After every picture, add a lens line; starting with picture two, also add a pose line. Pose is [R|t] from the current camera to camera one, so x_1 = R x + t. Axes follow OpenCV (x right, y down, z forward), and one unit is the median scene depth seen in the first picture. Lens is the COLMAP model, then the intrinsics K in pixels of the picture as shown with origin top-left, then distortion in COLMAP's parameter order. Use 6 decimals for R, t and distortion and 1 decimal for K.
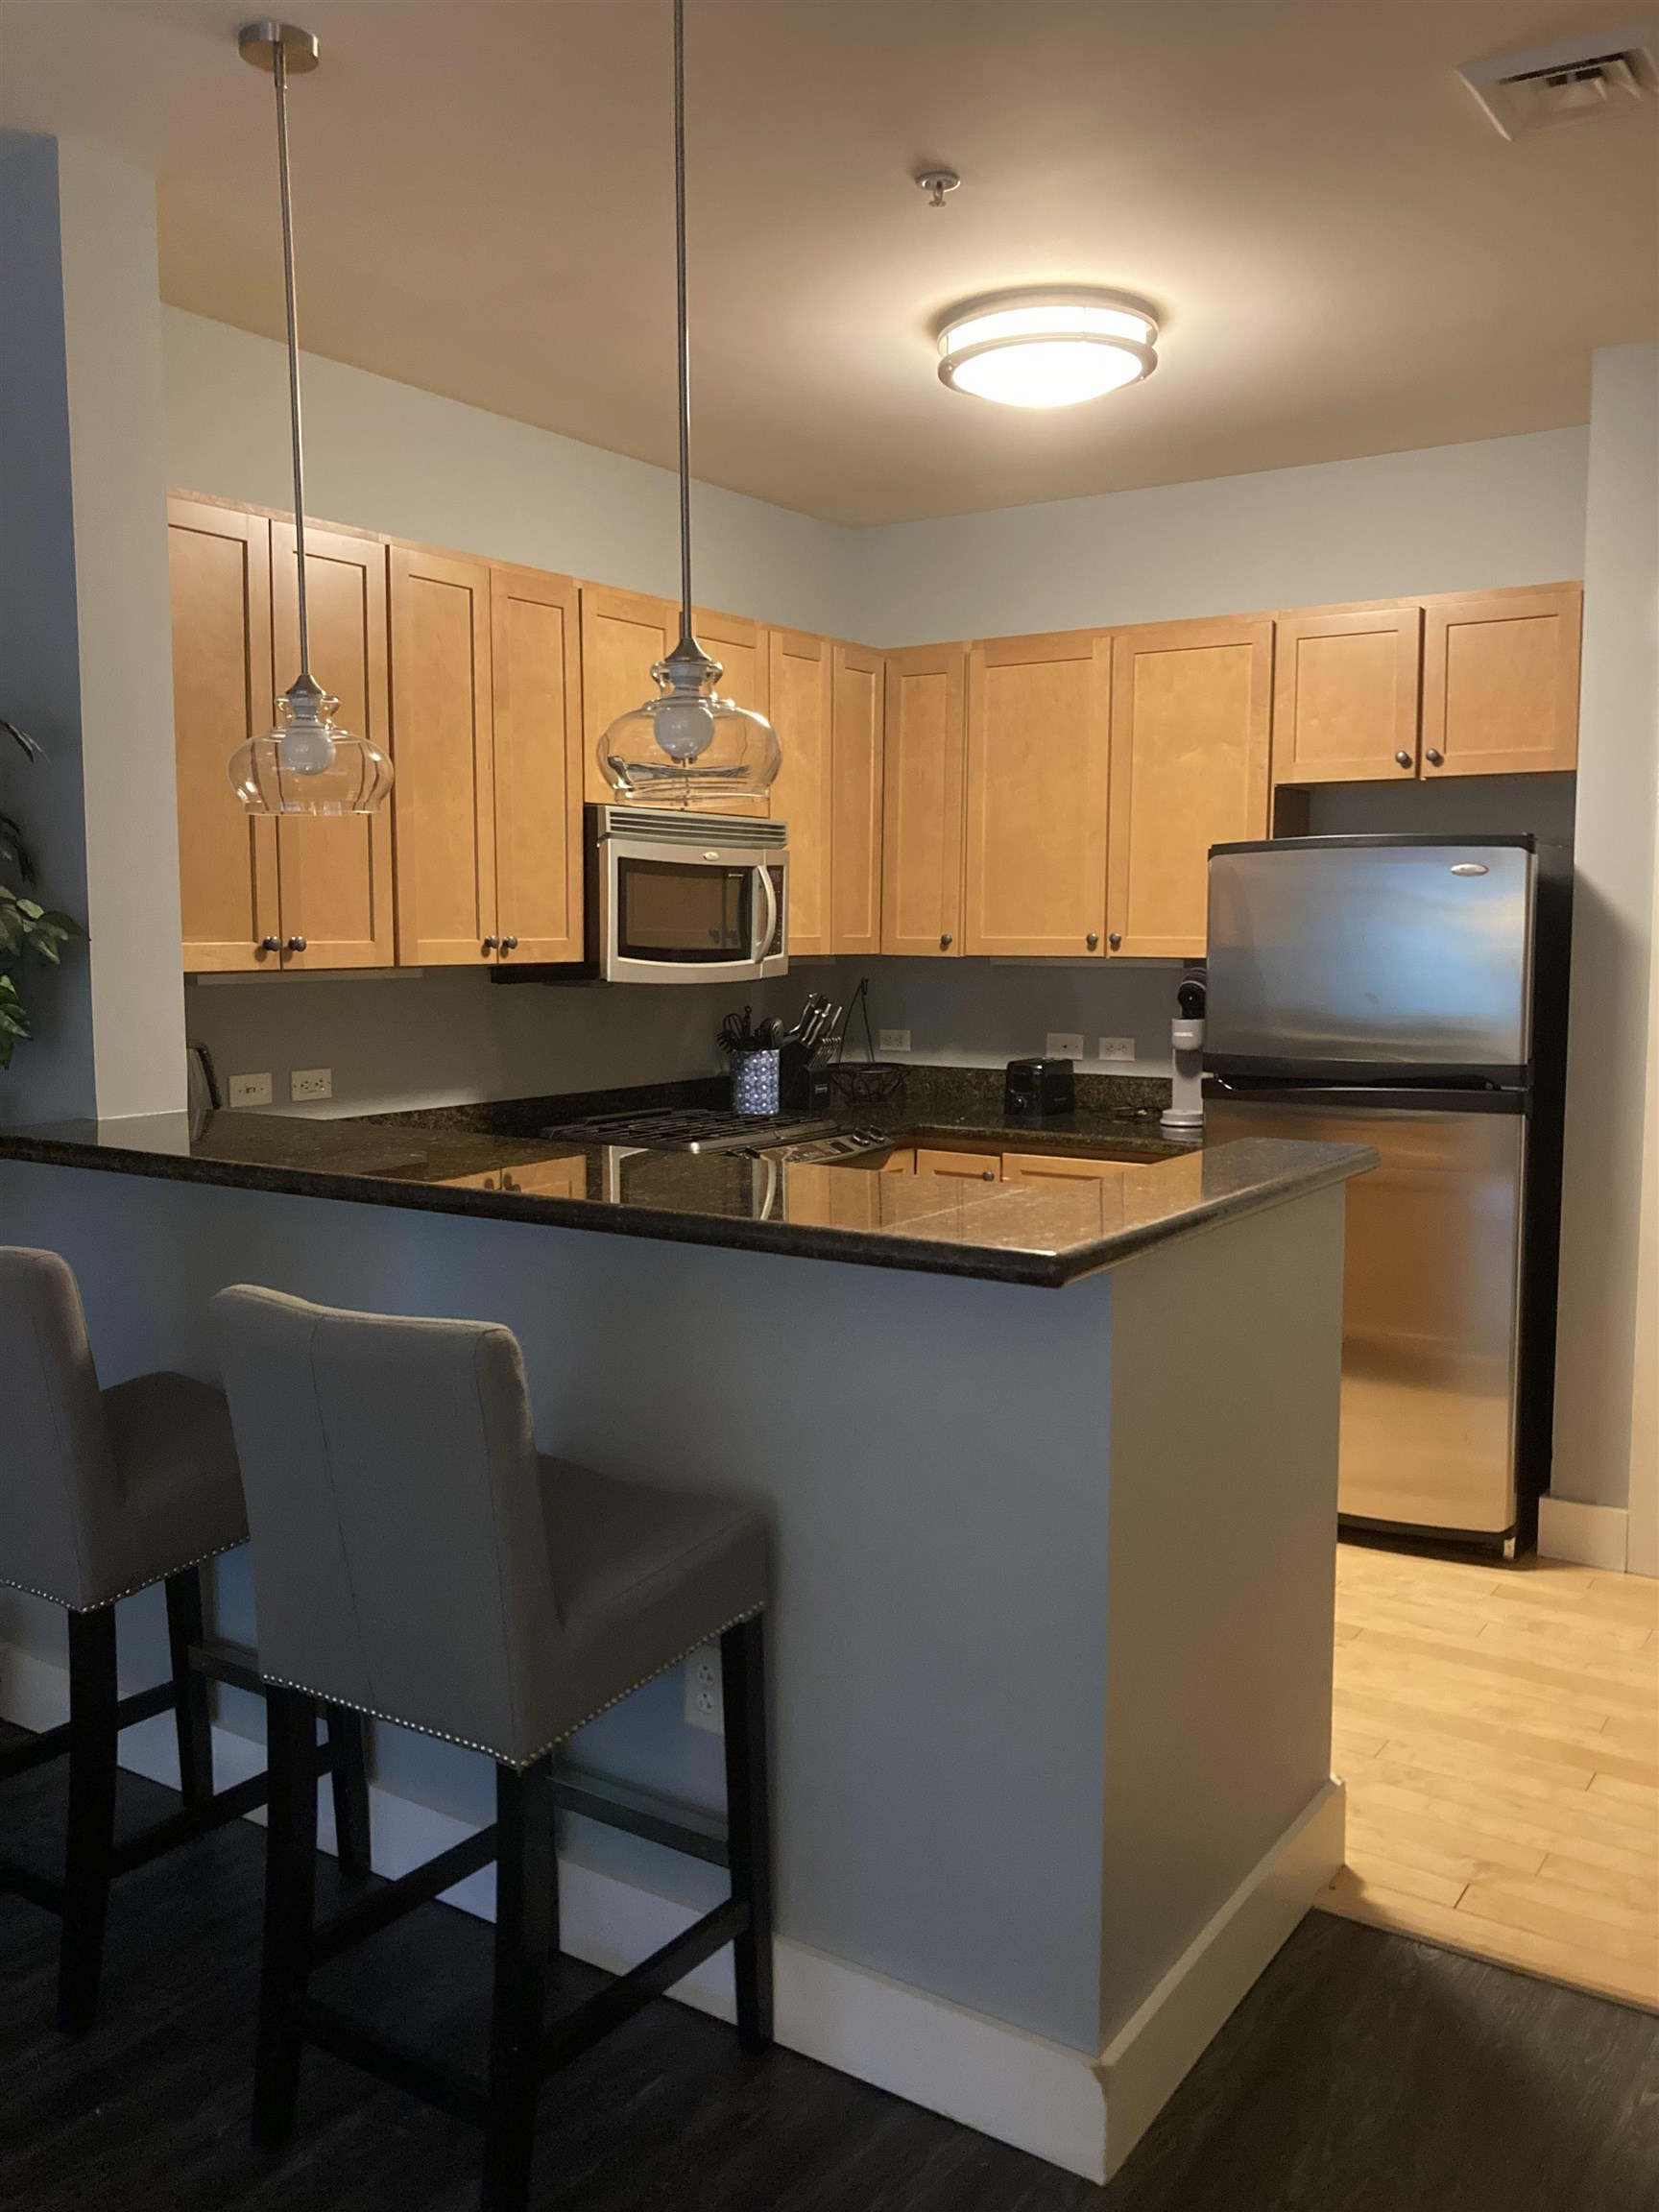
lens RADIAL K [[1806.5, 0, 841.1], [0, 1806.5, 1106.0], [0, 0, 1]] dist [-0.005979, -0.004155]
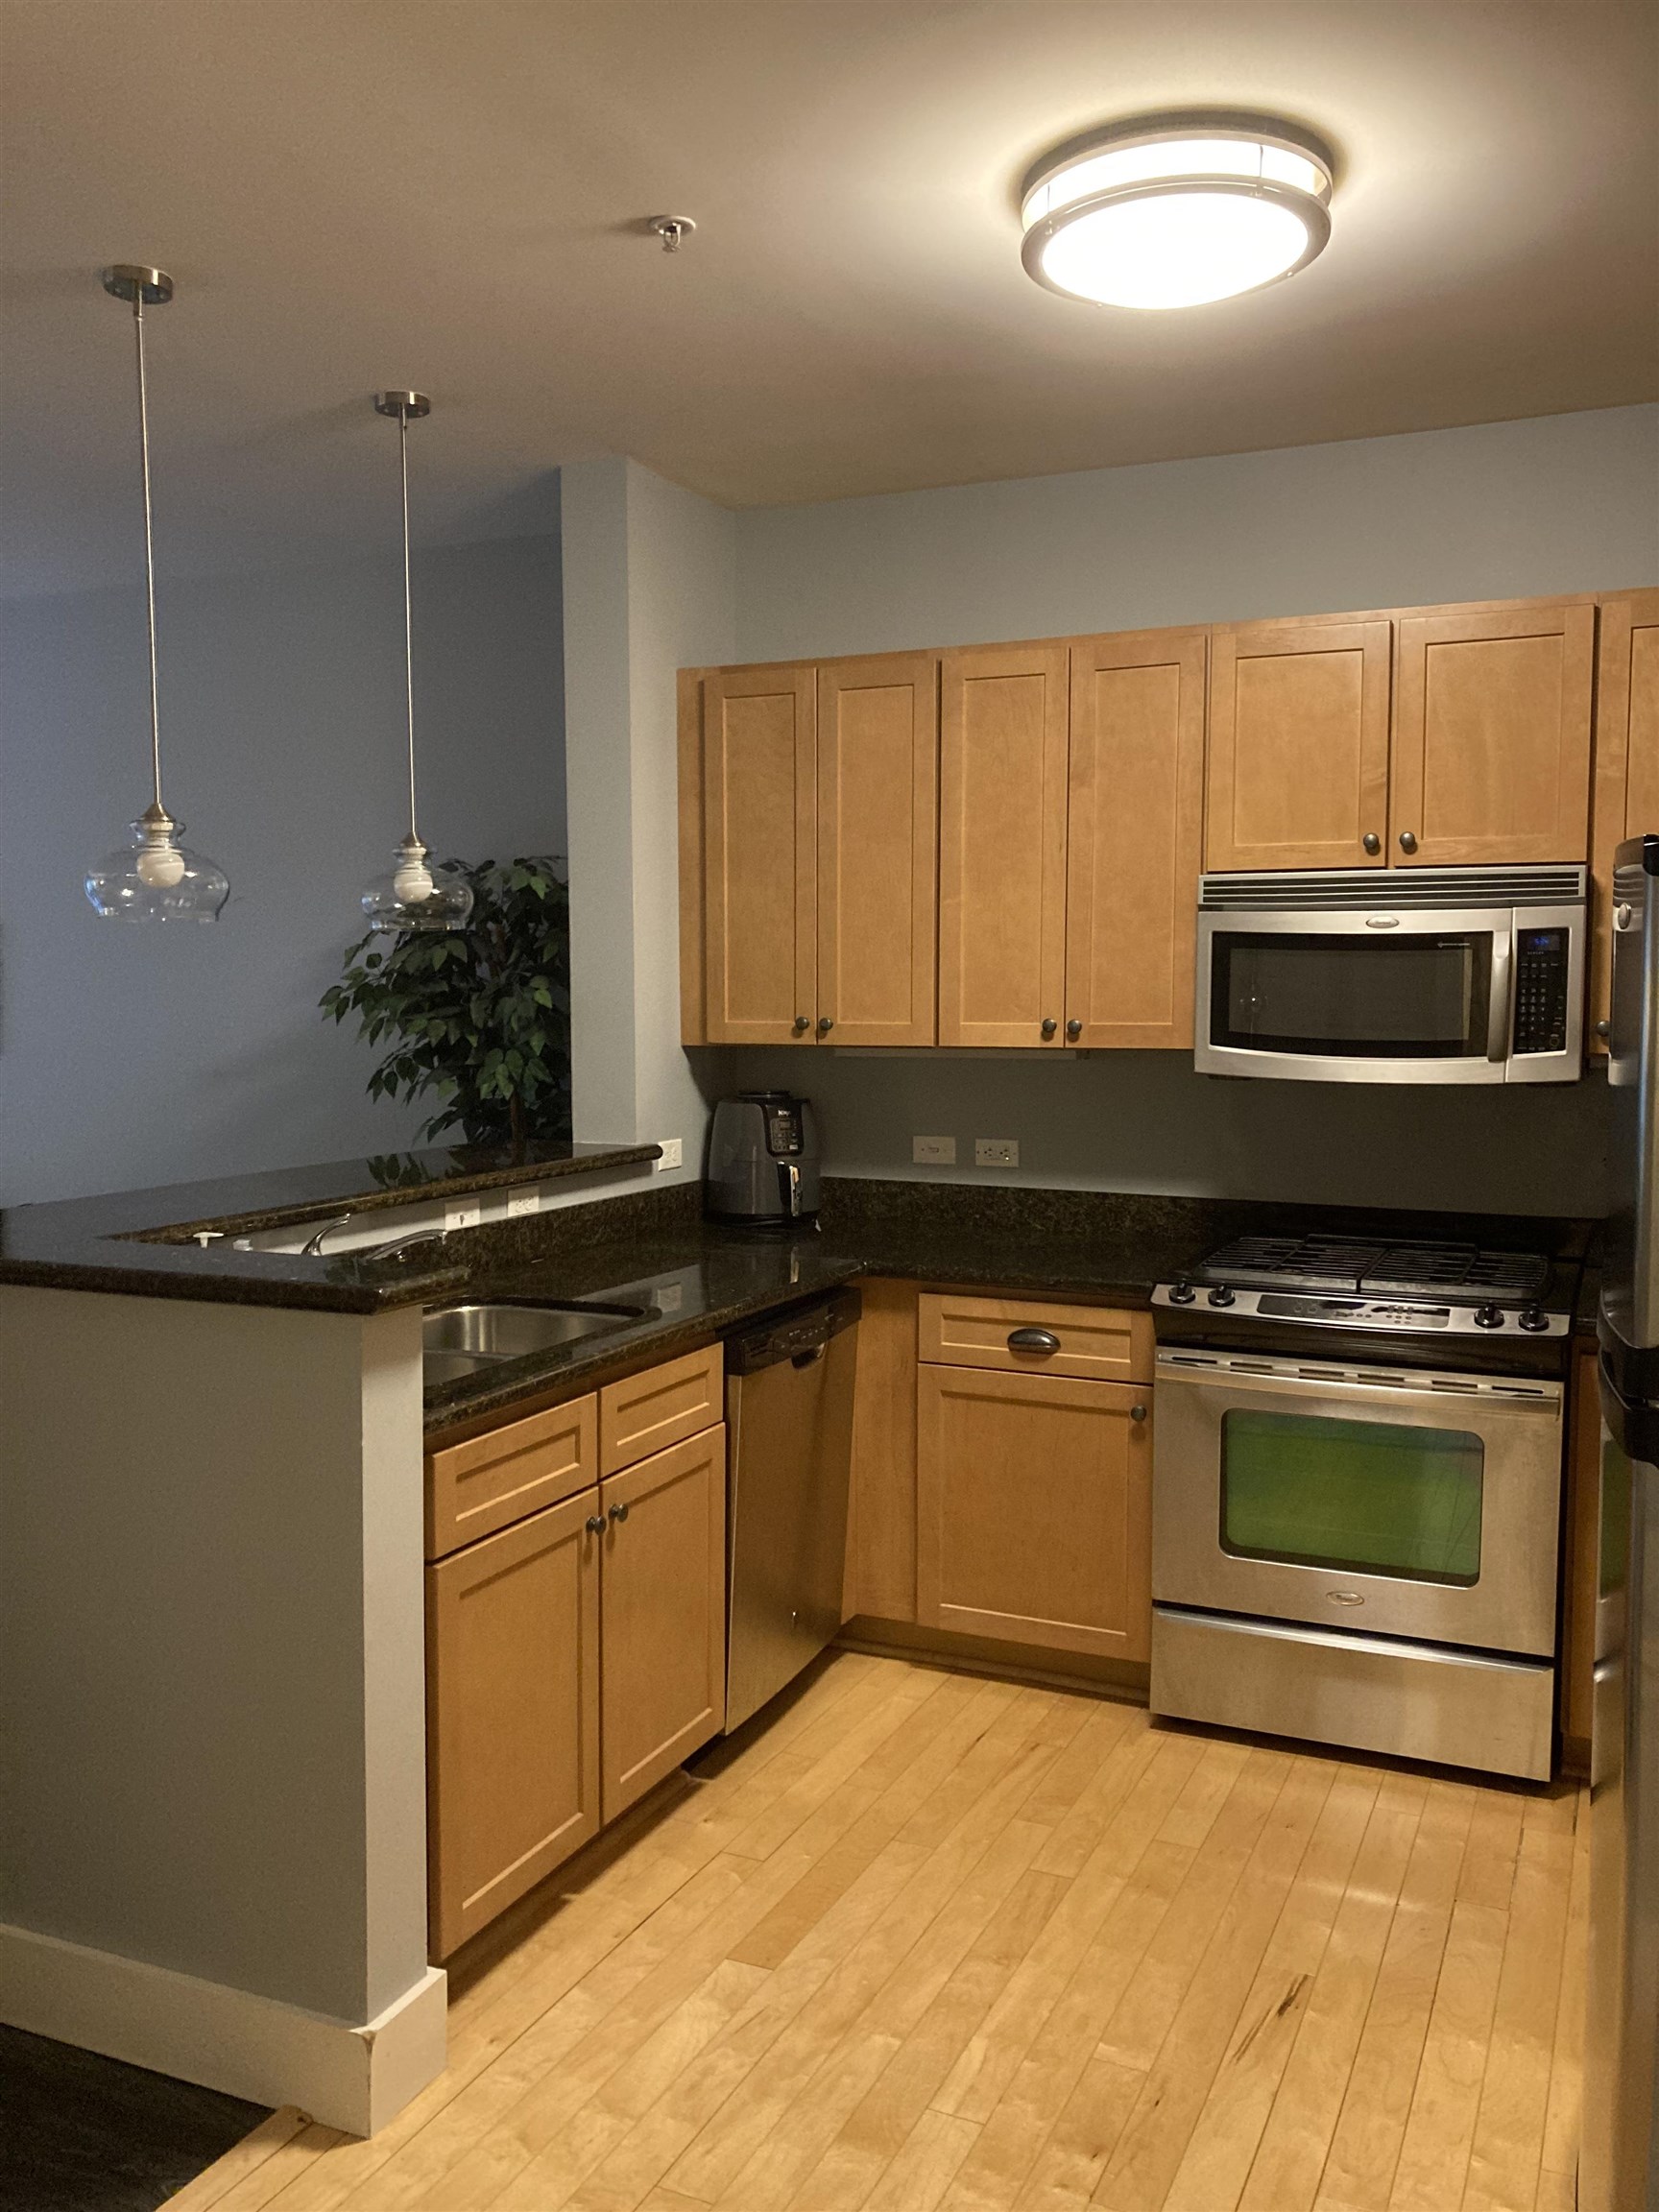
lens RADIAL K [[1806.5, 0, 837.5], [0, 1806.5, 1109.4], [0, 0, 1]] dist [-0.005979, -0.004155]
pose [[0.143776, 0.054509, -0.988108, 0.783819], [-0.101910, 0.993989, 0.040004, -0.072946], [0.984349, 0.094946, 0.148467, 0.747245]]
